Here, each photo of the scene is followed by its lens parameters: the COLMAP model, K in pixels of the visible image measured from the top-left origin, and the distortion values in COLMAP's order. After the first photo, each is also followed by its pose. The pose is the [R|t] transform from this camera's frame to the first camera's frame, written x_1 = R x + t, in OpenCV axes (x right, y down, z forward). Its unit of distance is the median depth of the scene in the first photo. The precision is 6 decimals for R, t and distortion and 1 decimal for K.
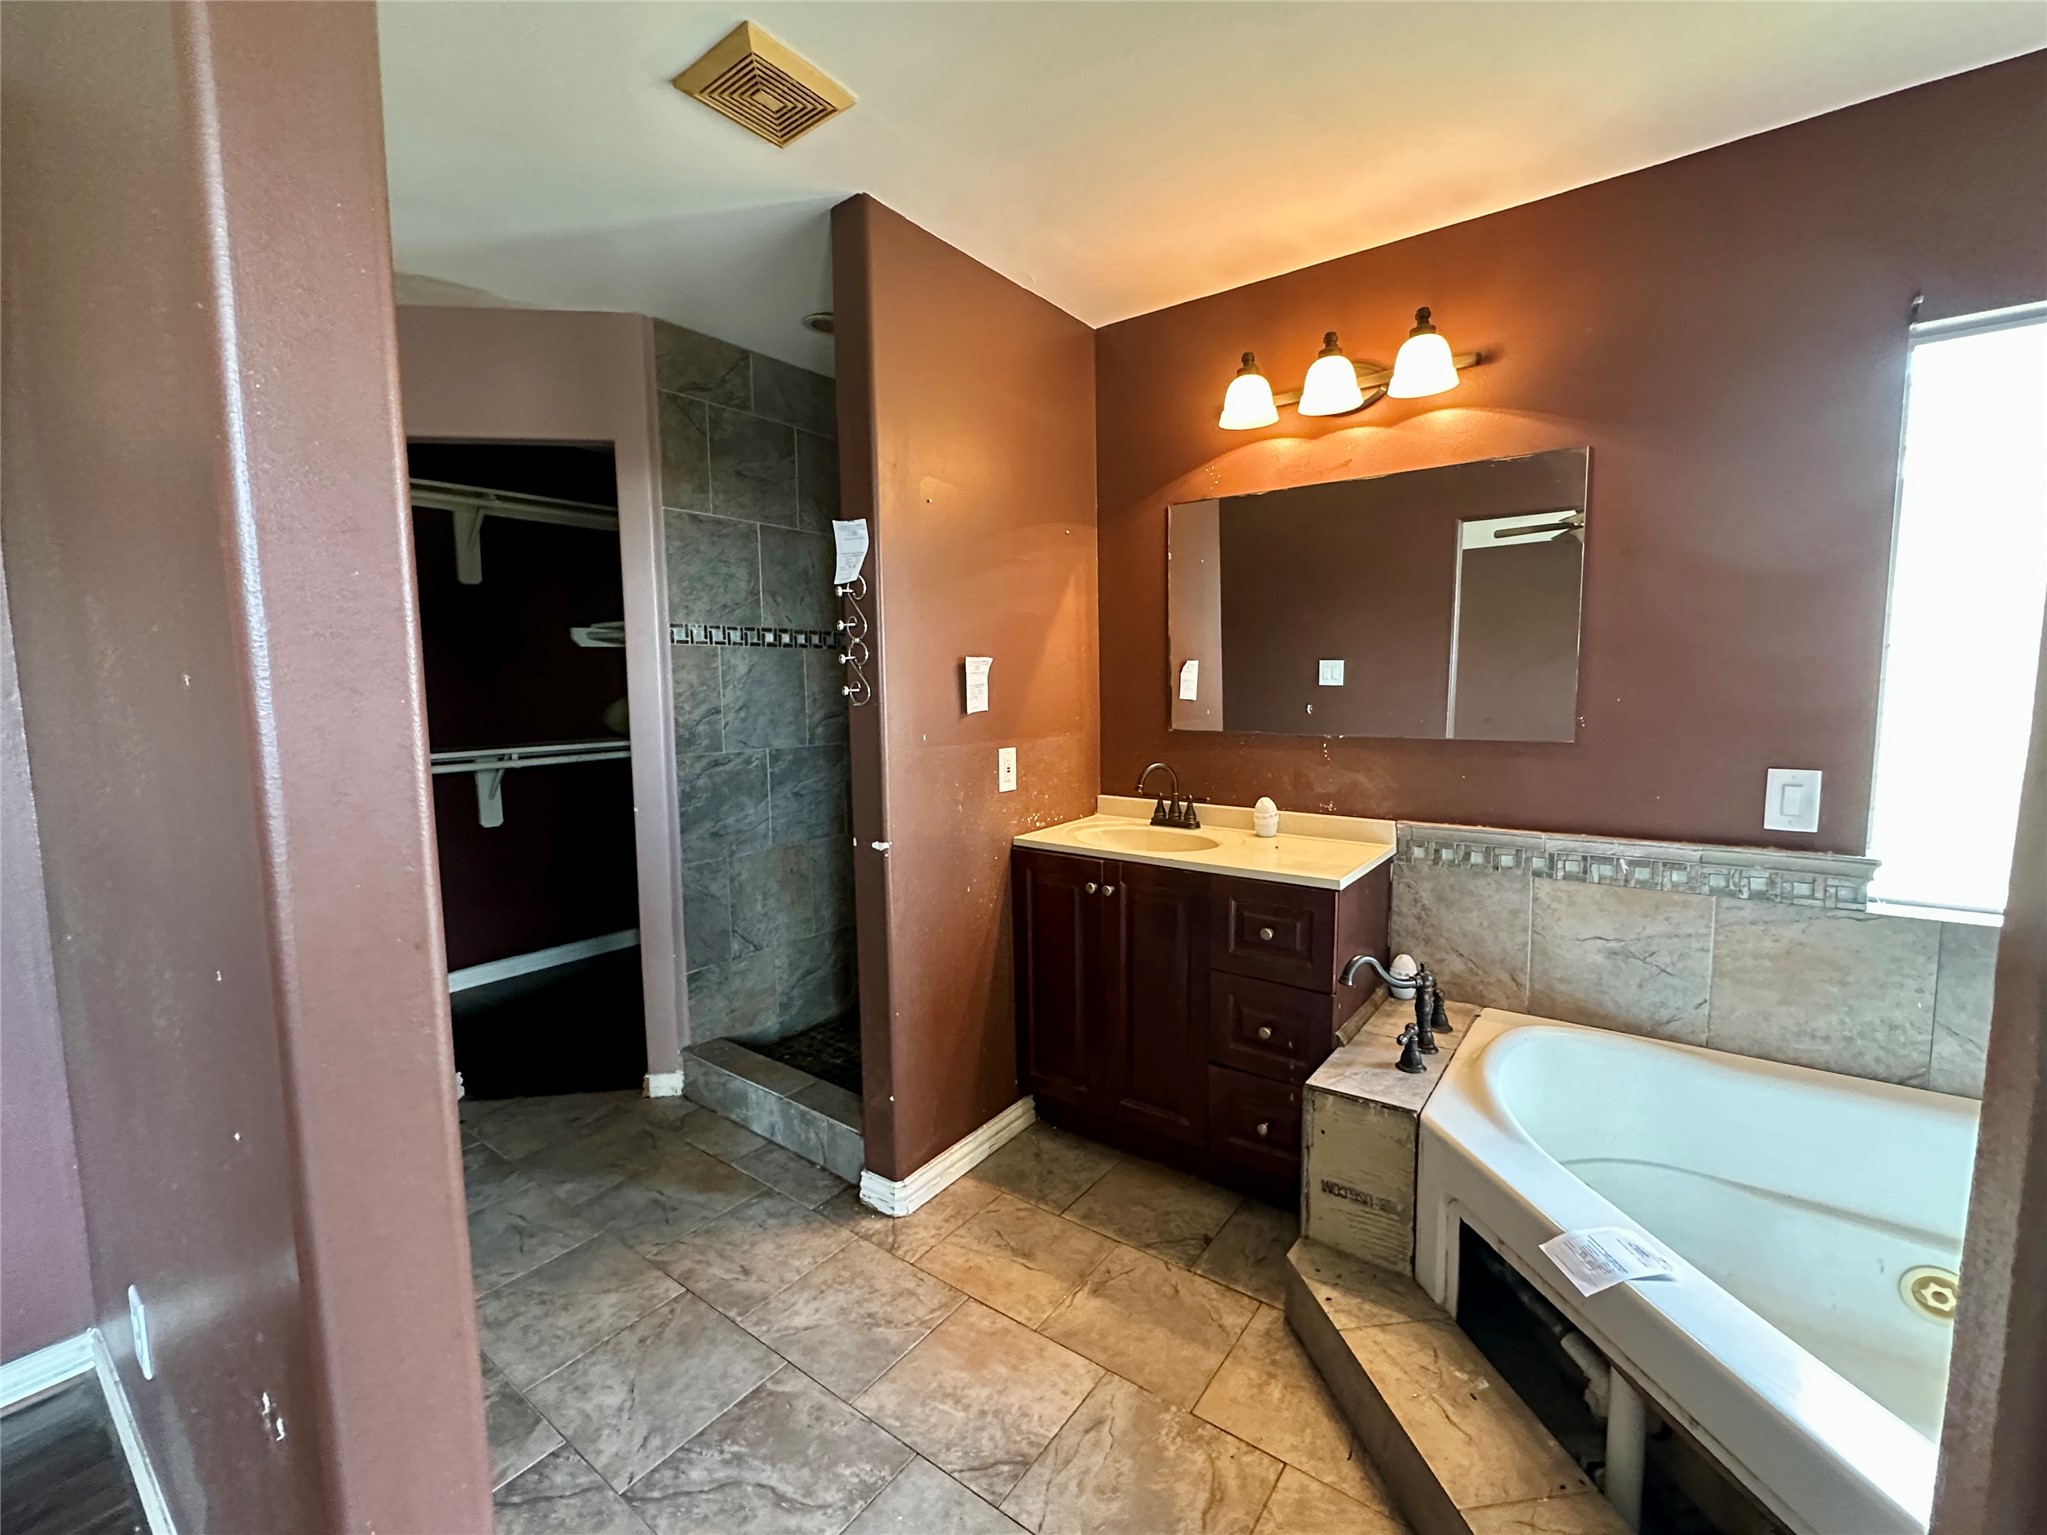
lens RADIAL K [[869.7, 0, 1014.9], [0, 869.7, 766.3], [0, 0, 1]] dist [-0.002794, -0.000041]
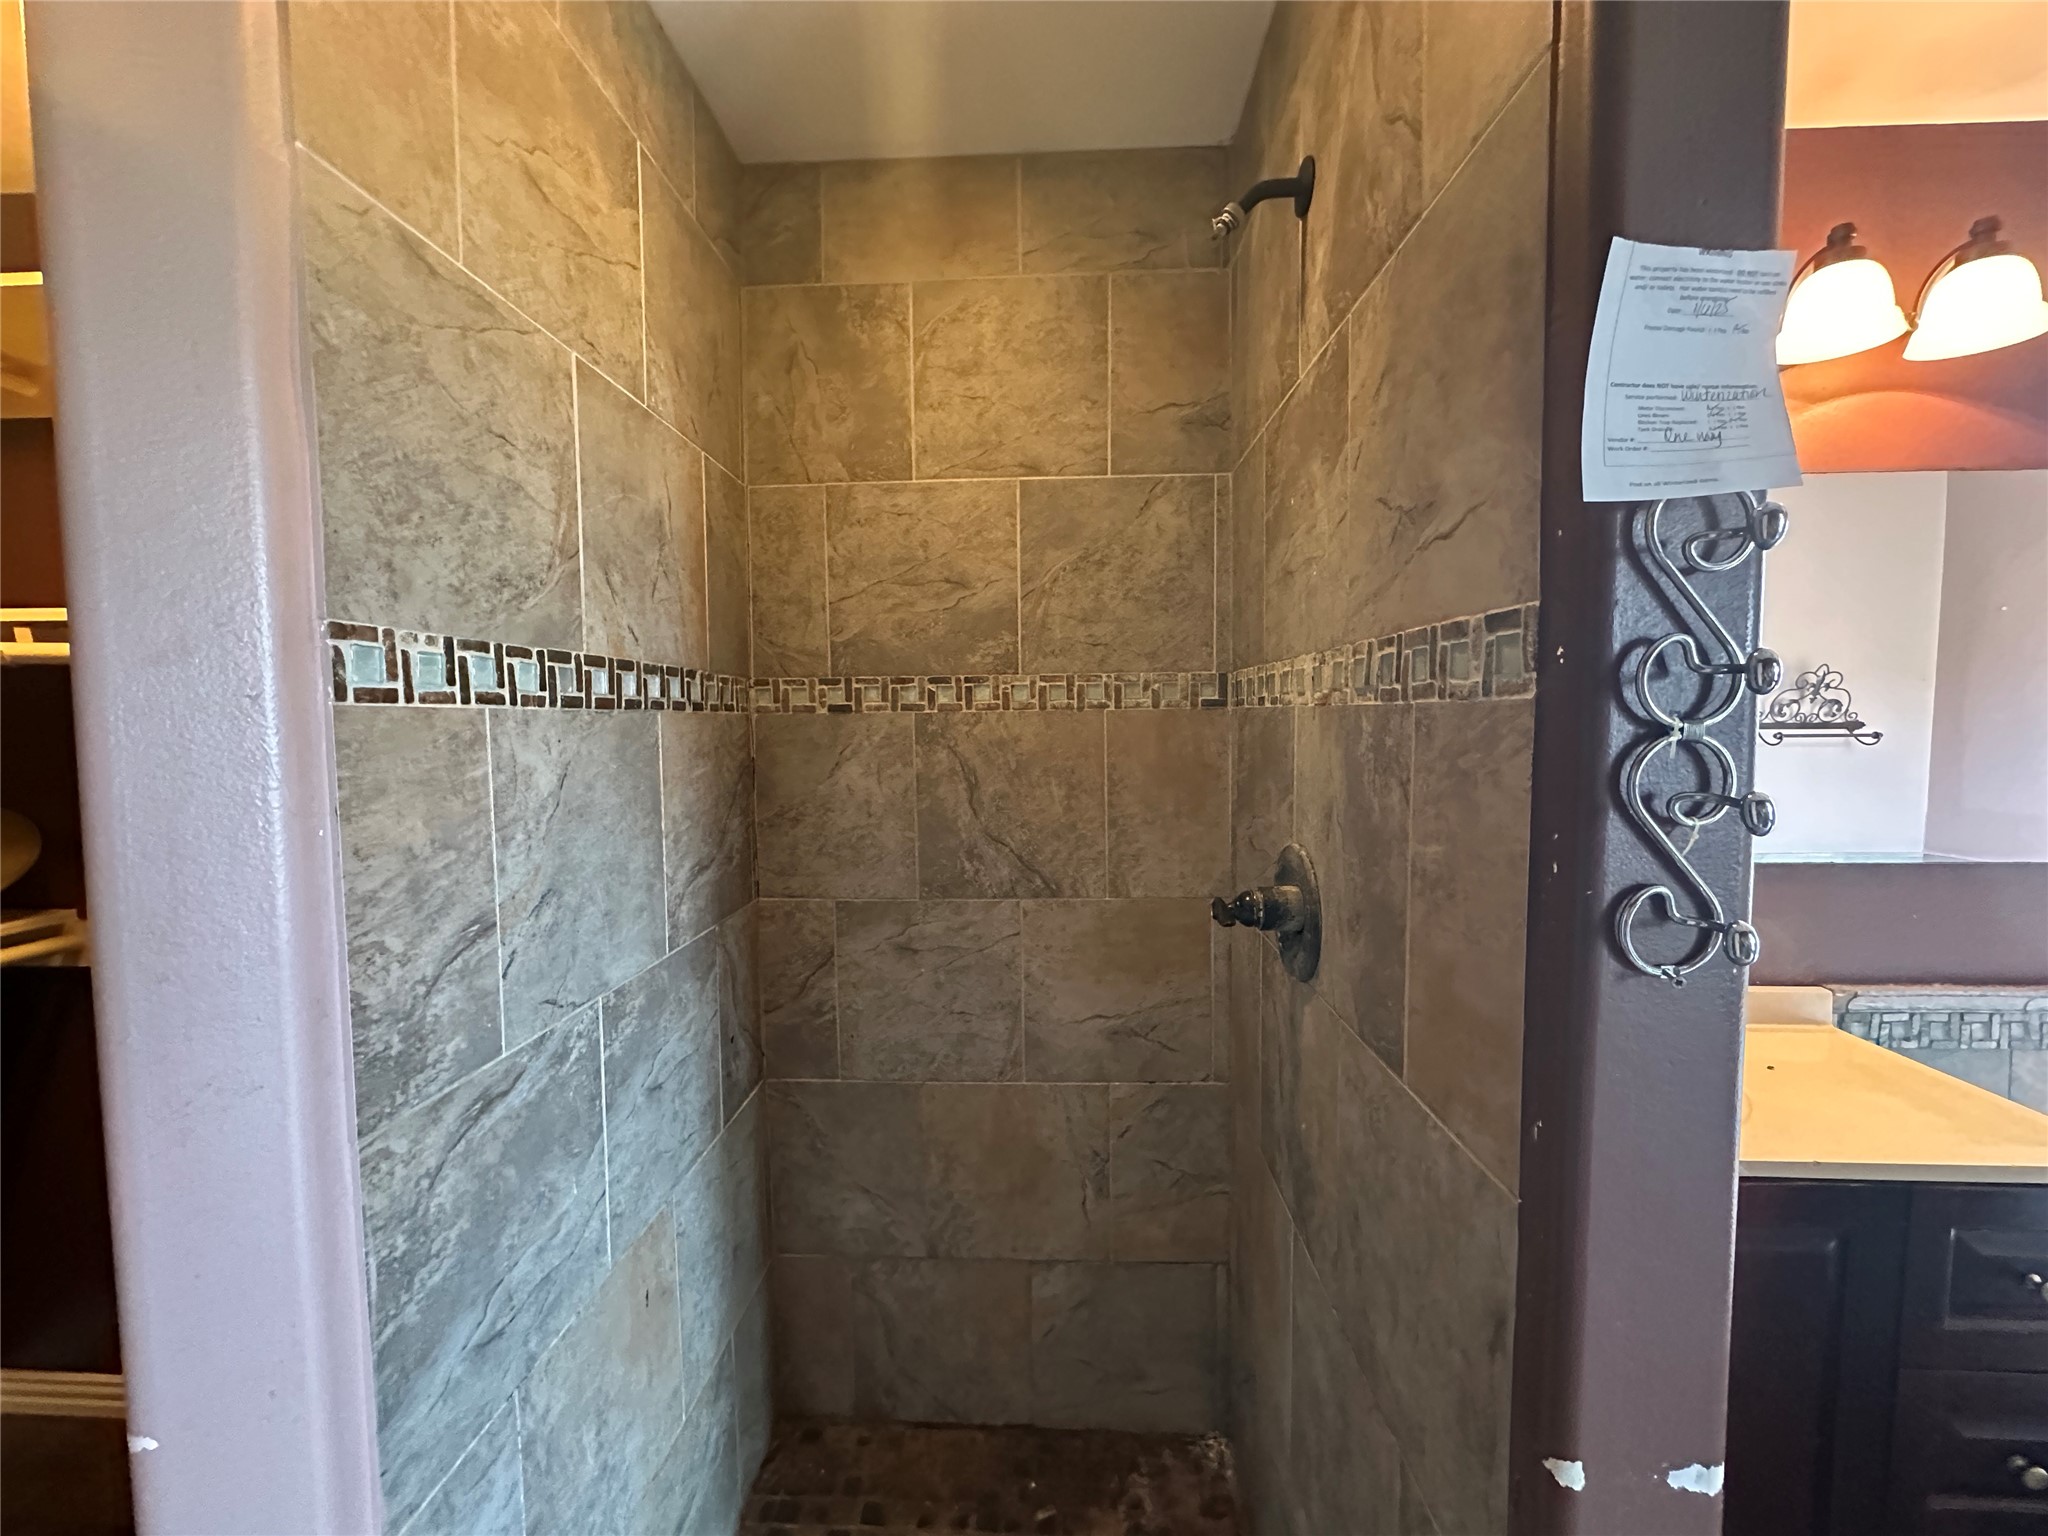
lens RADIAL K [[821.9, 0, 1022.0], [0, 821.9, 767.9], [0, 0, 1]] dist [-0.005377, 0.000808]
pose [[0.826797, -0.029949, 0.561702, -0.345137], [0.054038, 0.998192, -0.026320, -0.099928], [-0.559898, 0.052115, 0.826921, 0.658510]]
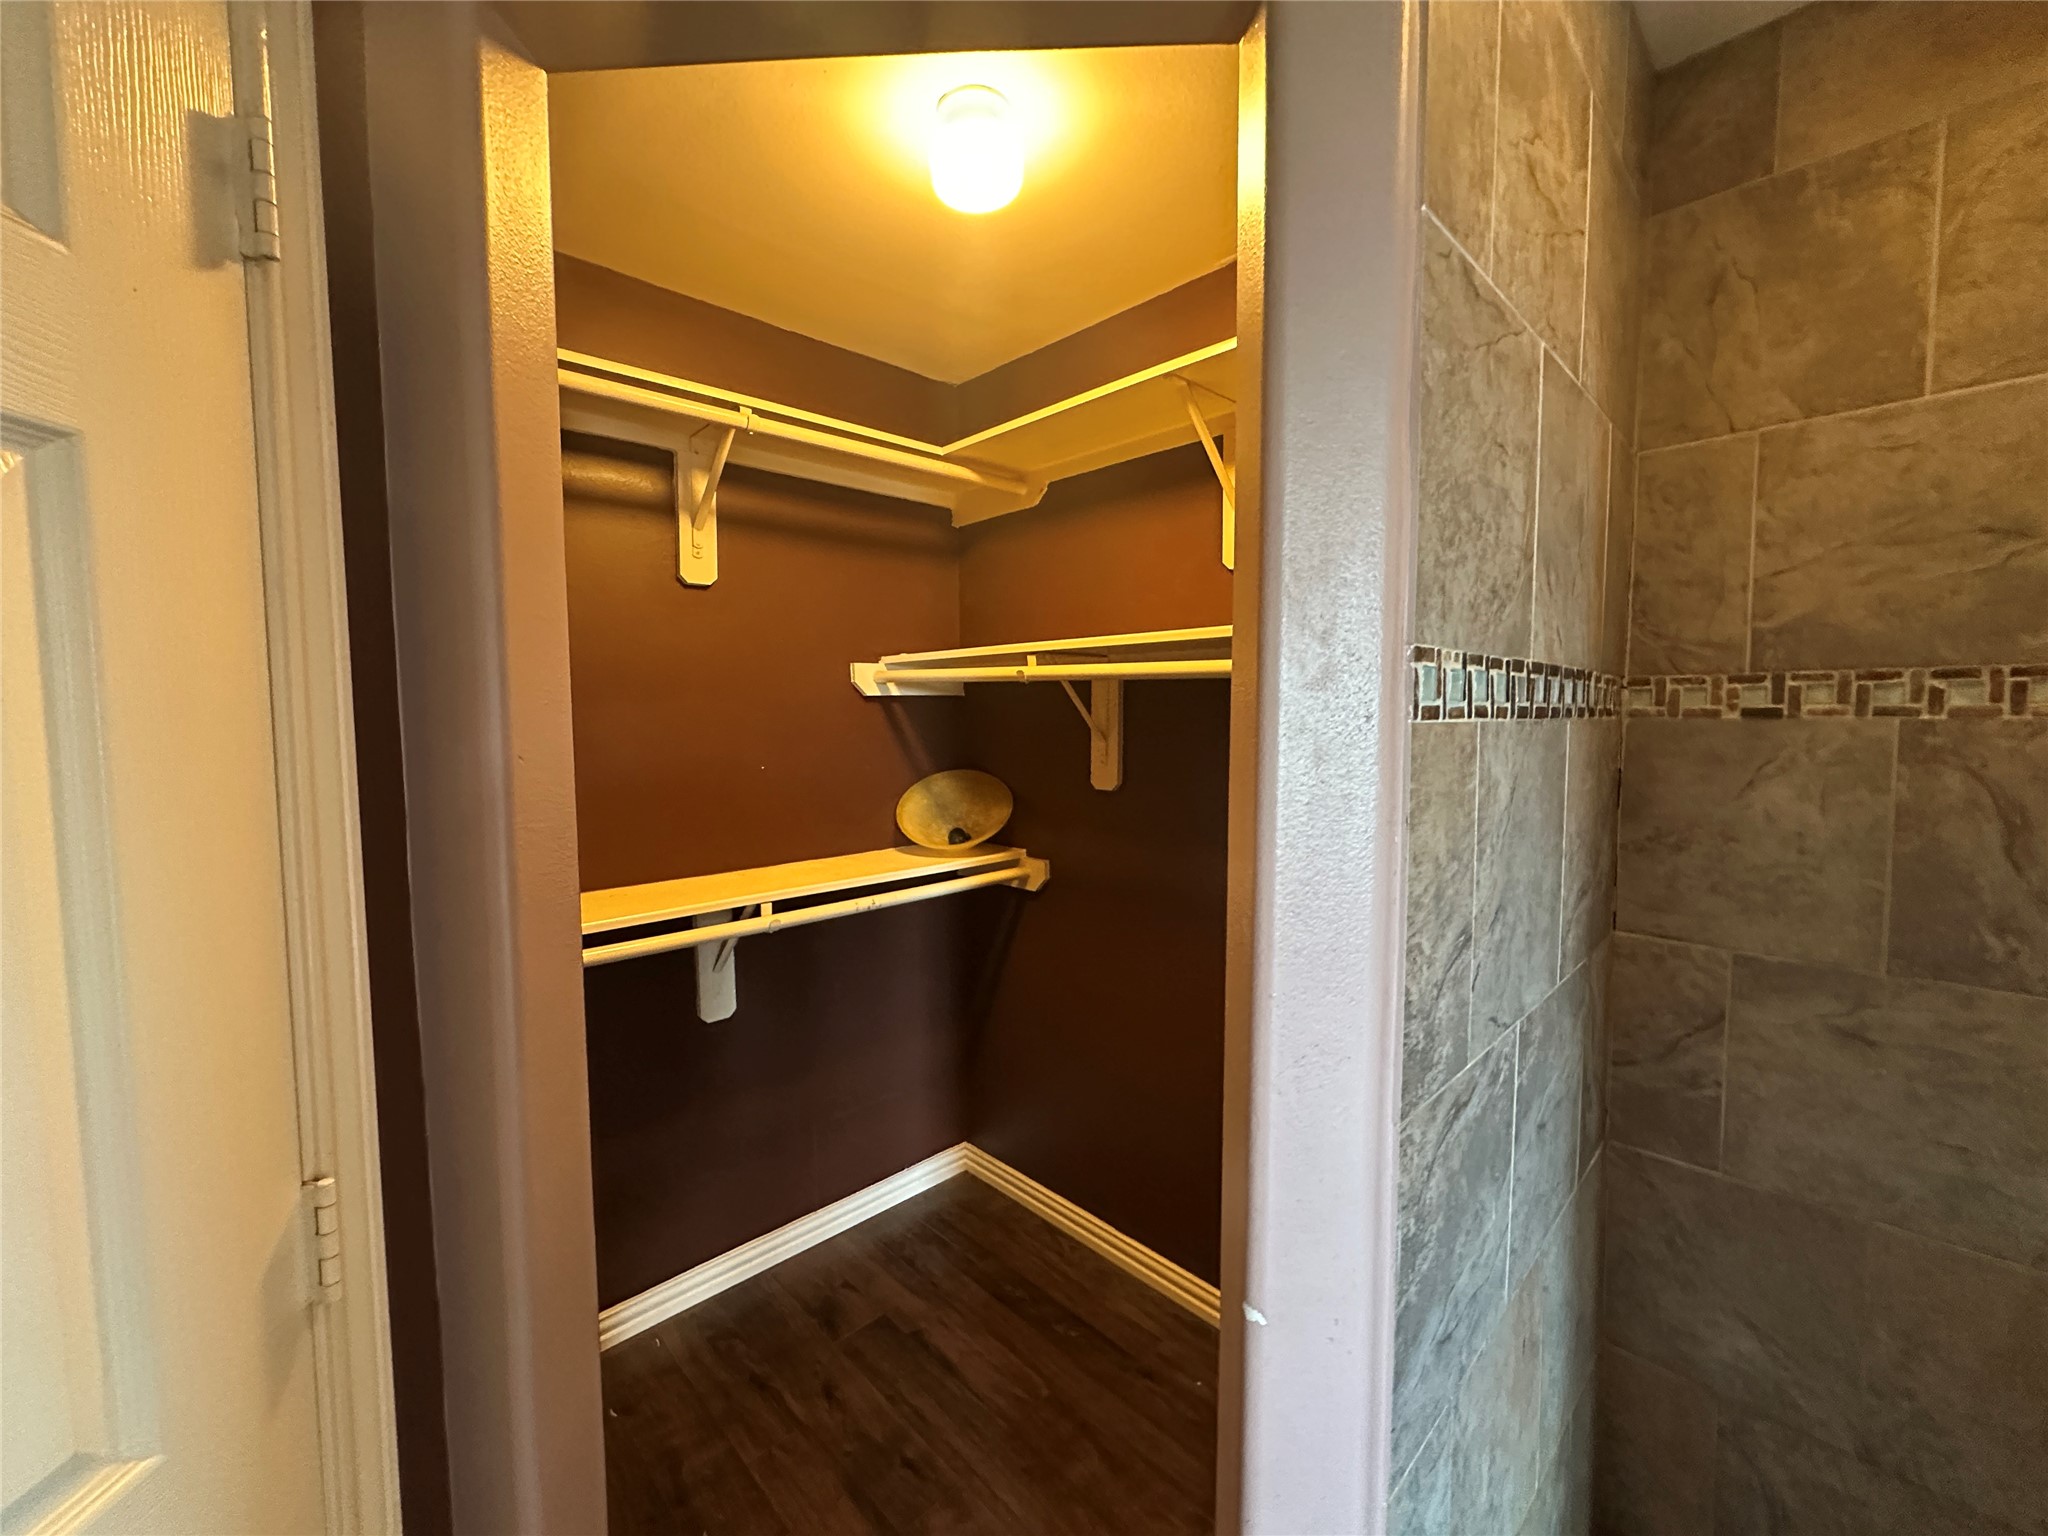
lens RADIAL K [[821.9, 0, 1019.4], [0, 821.9, 767.6], [0, 0, 1]] dist [-0.005377, 0.000808]
pose [[0.986628, 0.017875, -0.162007, -0.448592], [-0.022922, 0.999307, -0.029338, -0.109868], [0.161370, 0.032660, 0.986353, 0.689016]]
